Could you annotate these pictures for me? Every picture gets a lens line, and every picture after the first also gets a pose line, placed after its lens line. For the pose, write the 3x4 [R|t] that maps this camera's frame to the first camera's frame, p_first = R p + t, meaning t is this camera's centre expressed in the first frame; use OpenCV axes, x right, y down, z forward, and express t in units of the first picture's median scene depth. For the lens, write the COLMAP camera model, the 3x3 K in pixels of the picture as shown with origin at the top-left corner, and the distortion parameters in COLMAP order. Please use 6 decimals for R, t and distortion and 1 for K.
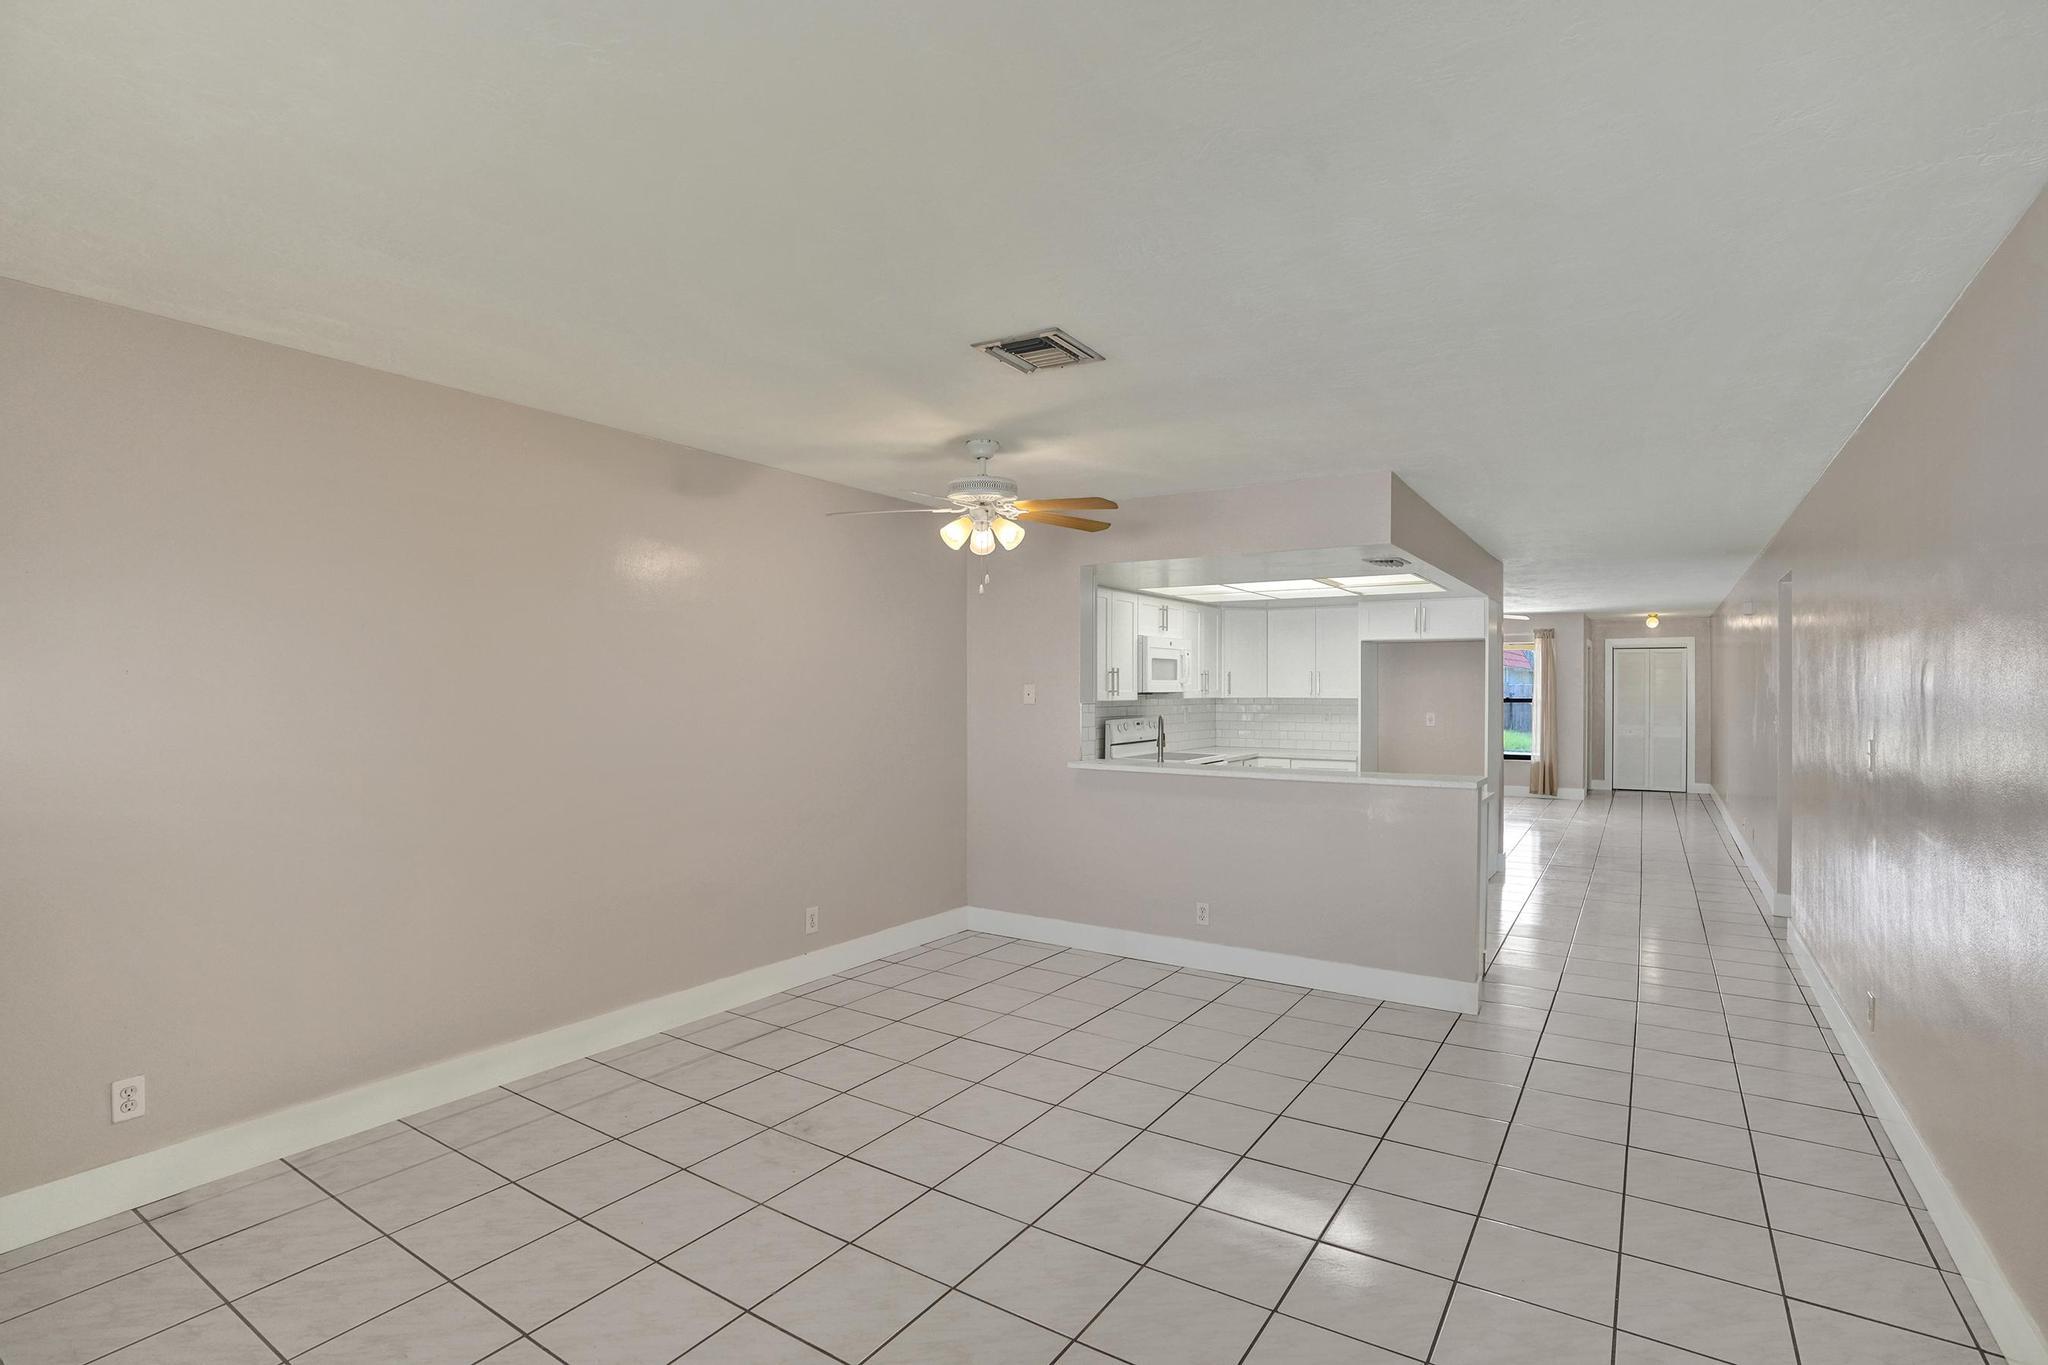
lens RADIAL K [[950.3, 0, 1024.0], [0, 950.3, 682.5], [0, 0, 1]] dist [0.021697, 0.000150]
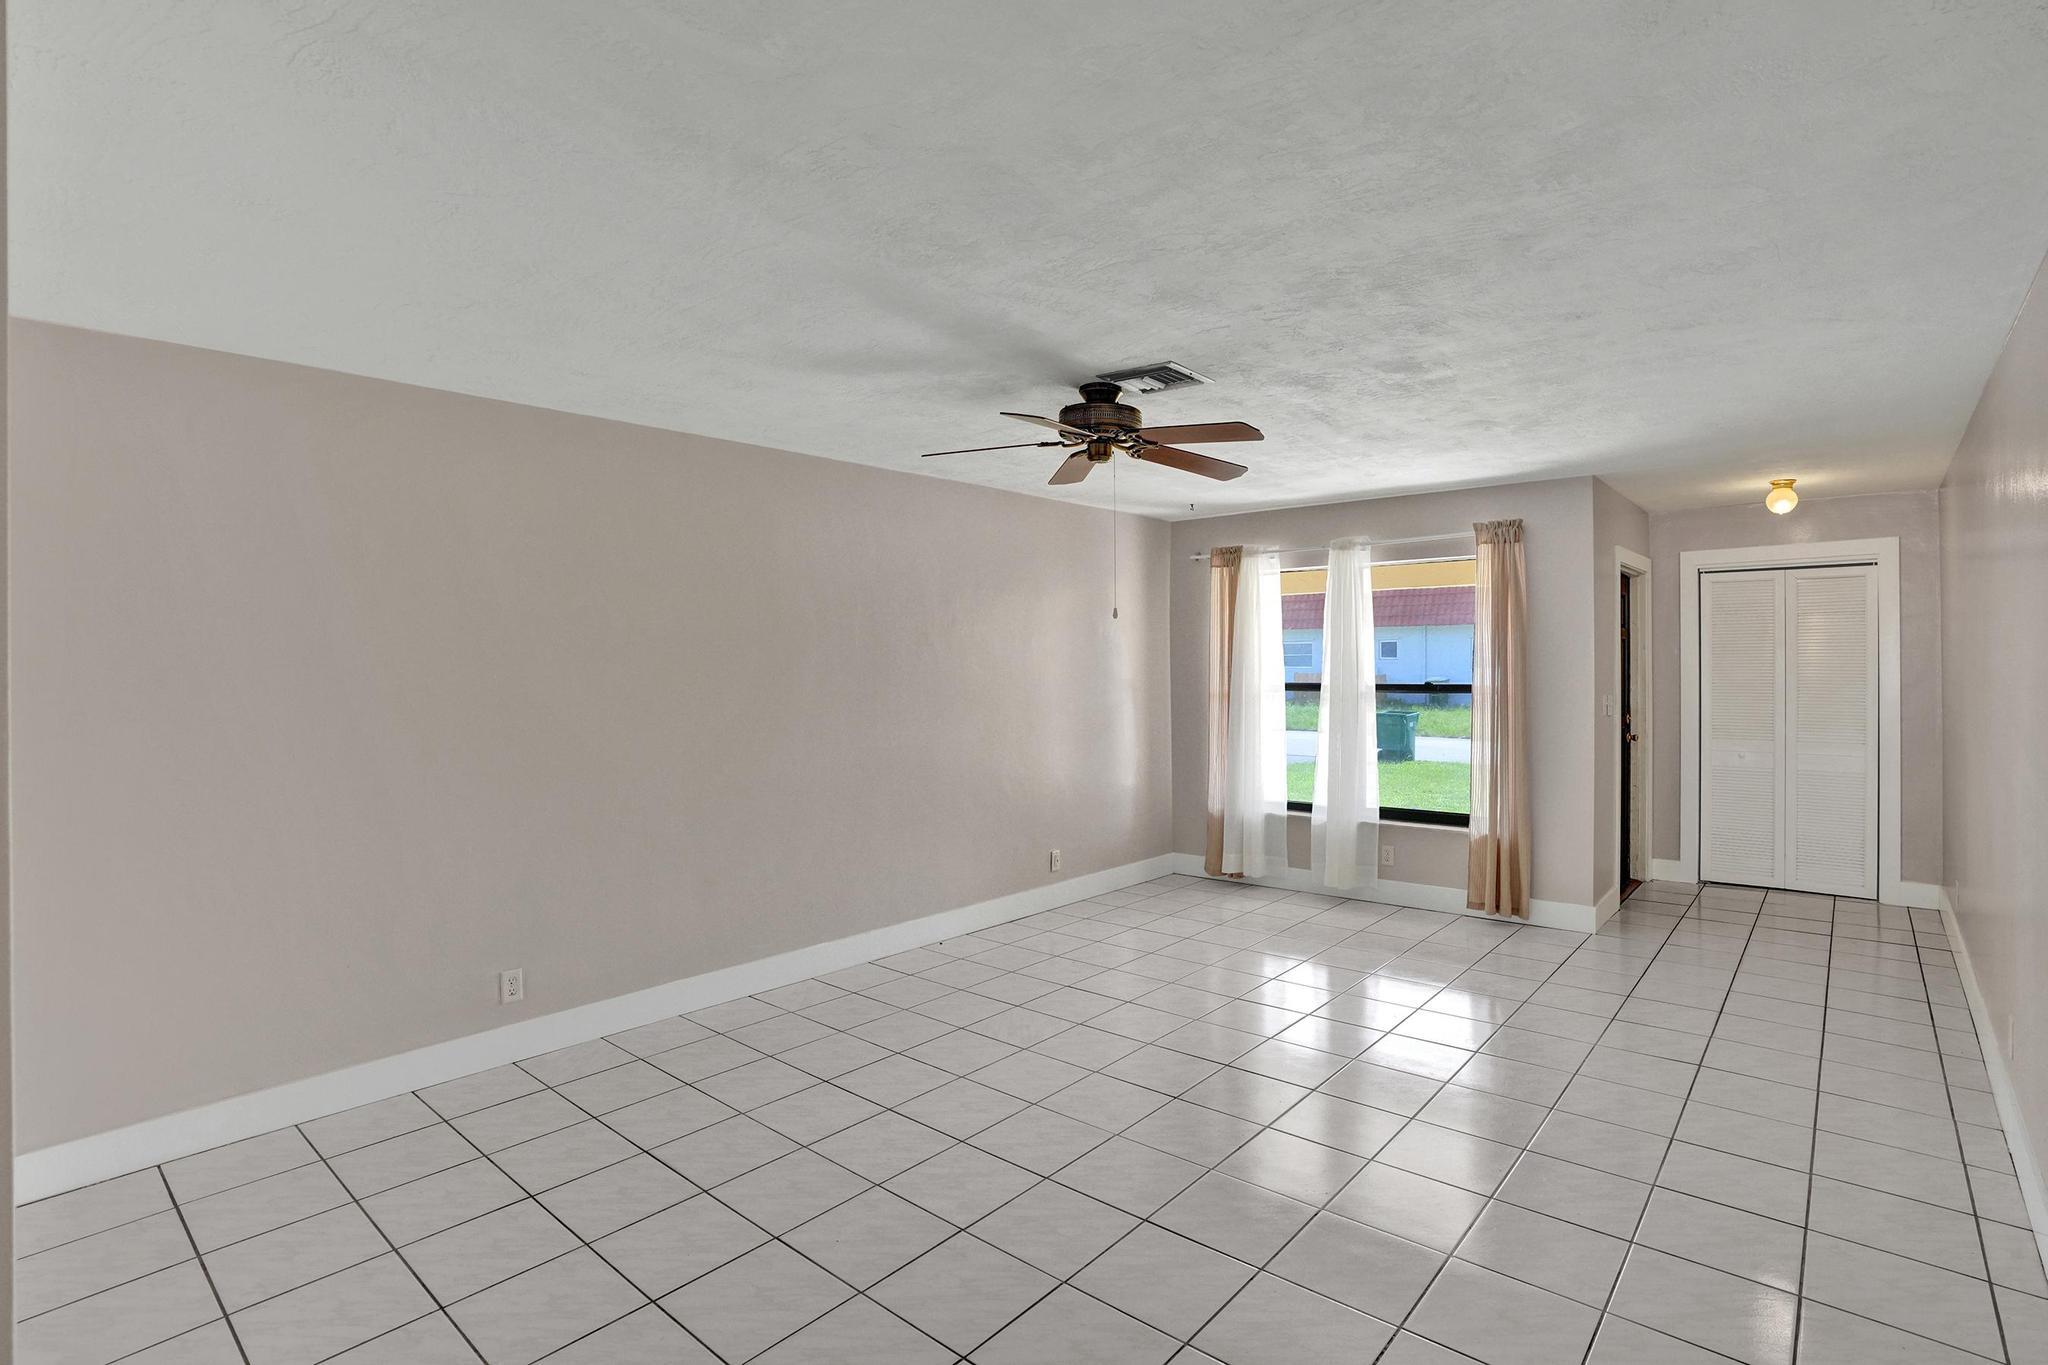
lens RADIAL K [[957.4, 0, 1024.0], [0, 957.4, 682.5], [0, 0, 1]] dist [0.016288, -0.000037]
pose [[0.992433, -0.011726, -0.122227, 0.355895], [0.013466, 0.999819, 0.013421, 0.006588], [0.122048, -0.014966, 0.992411, 0.510693]]
